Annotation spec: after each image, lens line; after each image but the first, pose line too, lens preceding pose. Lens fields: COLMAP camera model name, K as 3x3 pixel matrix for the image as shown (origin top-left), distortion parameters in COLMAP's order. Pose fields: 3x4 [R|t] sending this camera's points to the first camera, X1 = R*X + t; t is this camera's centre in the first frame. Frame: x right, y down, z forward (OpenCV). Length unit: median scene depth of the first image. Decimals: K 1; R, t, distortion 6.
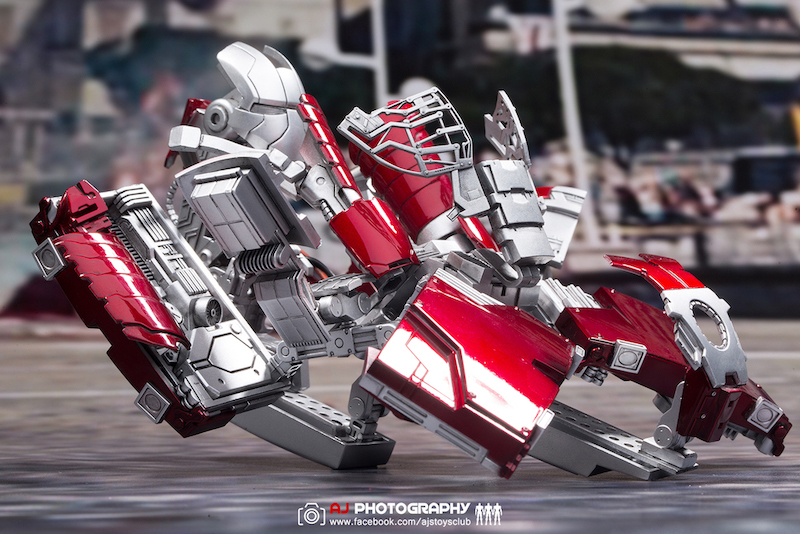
lens RADIAL K [[3053.4, 0, 400.0], [0, 3053.4, 267.0], [0, 0, 1]] dist [0.233448, 2.814585]
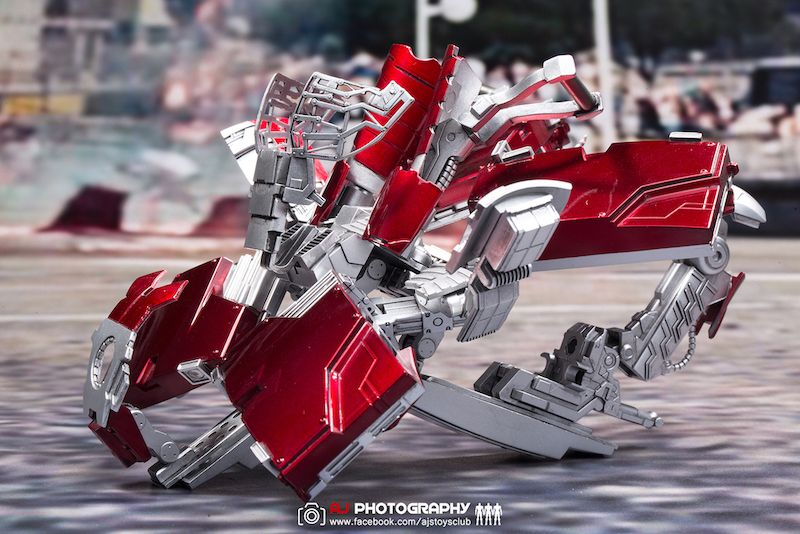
lens RADIAL K [[3053.4, 0, 400.0], [0, 3053.4, 267.0], [0, 0, 1]] dist [0.233448, 2.814585]
pose [[0.997273, 0.009670, -0.073169, 0.066045], [-0.002795, 0.995616, 0.093494, -0.066381], [0.073752, -0.093034, 0.992928, -0.058782]]
